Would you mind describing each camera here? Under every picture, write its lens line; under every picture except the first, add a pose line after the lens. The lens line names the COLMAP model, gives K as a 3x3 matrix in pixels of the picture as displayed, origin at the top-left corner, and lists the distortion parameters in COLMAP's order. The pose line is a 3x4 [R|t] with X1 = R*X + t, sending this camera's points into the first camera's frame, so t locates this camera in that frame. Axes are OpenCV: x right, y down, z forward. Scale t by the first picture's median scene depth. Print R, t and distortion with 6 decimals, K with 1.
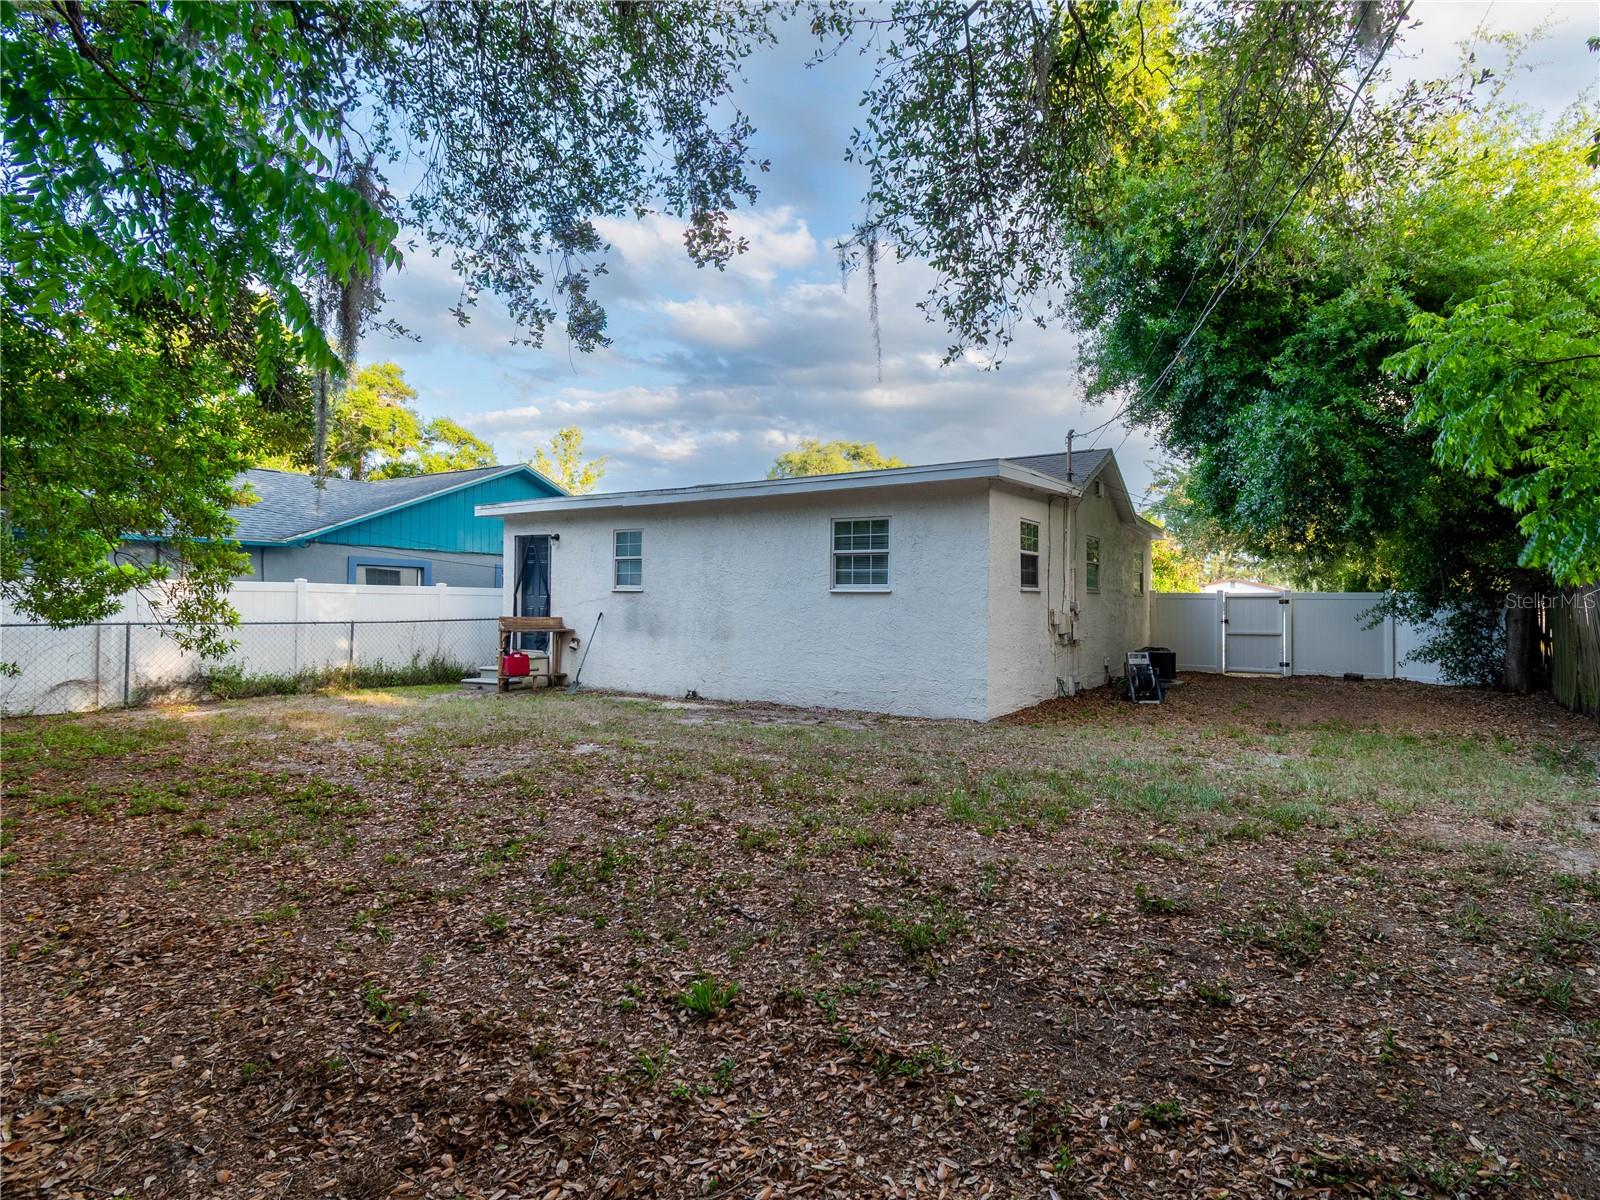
lens RADIAL K [[820.0, 0, 836.6], [0, 820.0, 599.4], [0, 0, 1]] dist [-0.003200, -0.000642]
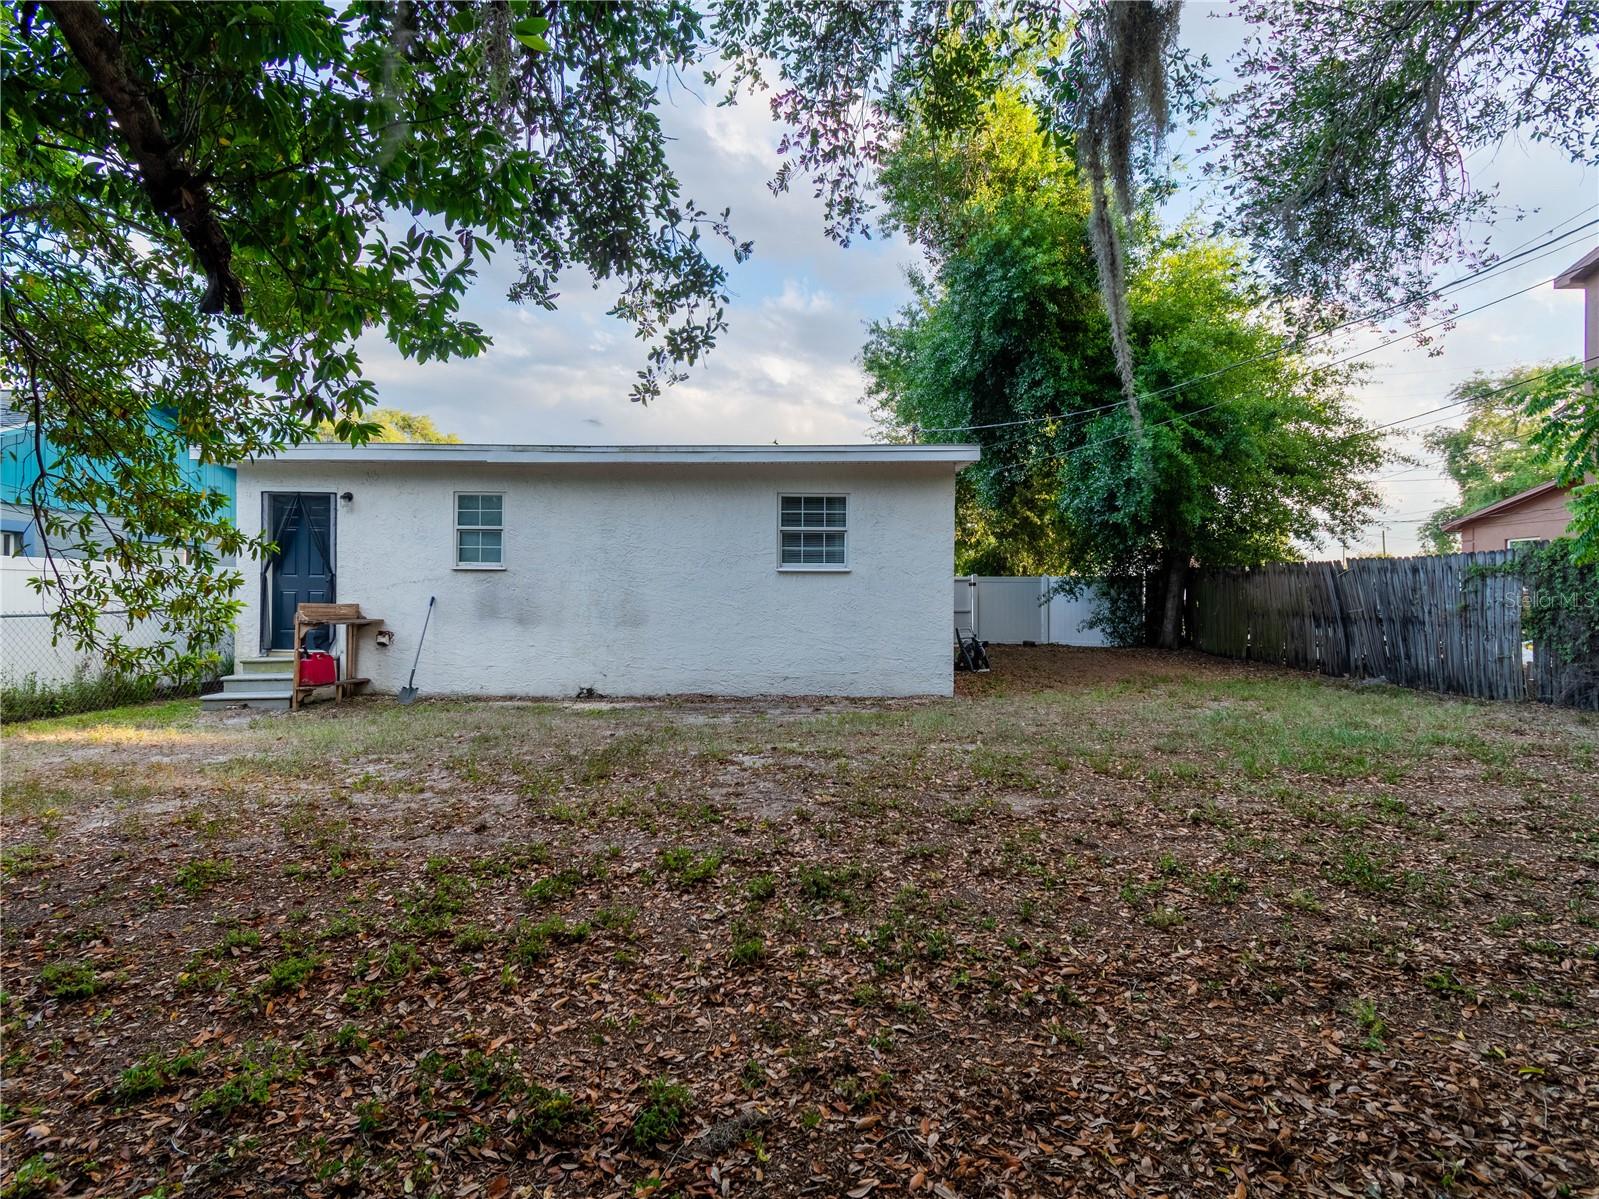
lens RADIAL K [[792.8, 0, 785.1], [0, 792.8, 591.3], [0, 0, 1]] dist [-0.001264, -0.000493]
pose [[0.855413, -0.005575, 0.517917, -0.400595], [0.002682, 0.999976, 0.006334, 0.007078], [-0.517940, -0.004029, 0.855407, 0.187821]]
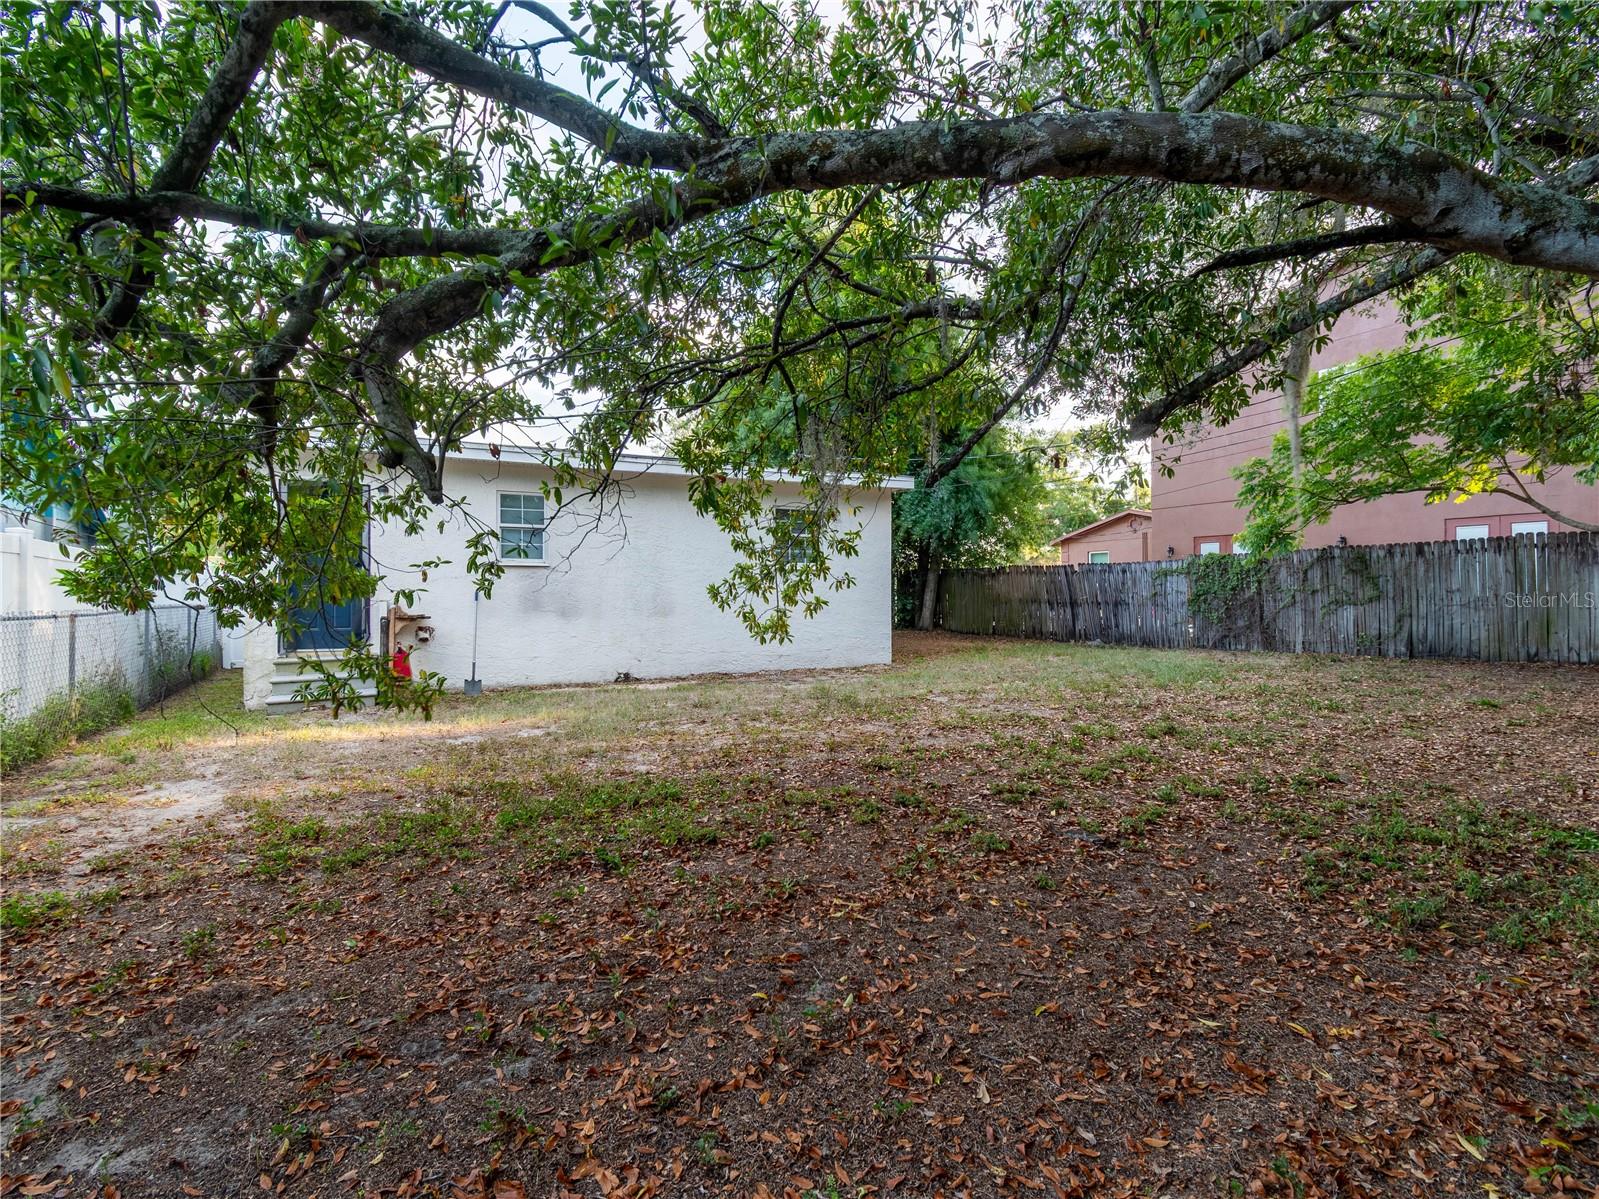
lens RADIAL K [[792.8, 0, 785.1], [0, 792.8, 591.3], [0, 0, 1]] dist [-0.001264, -0.000493]
pose [[0.511786, -0.009705, 0.859058, -0.815443], [0.006571, 0.999951, 0.007382, 0.011868], [-0.859088, 0.001867, 0.511825, 0.356149]]
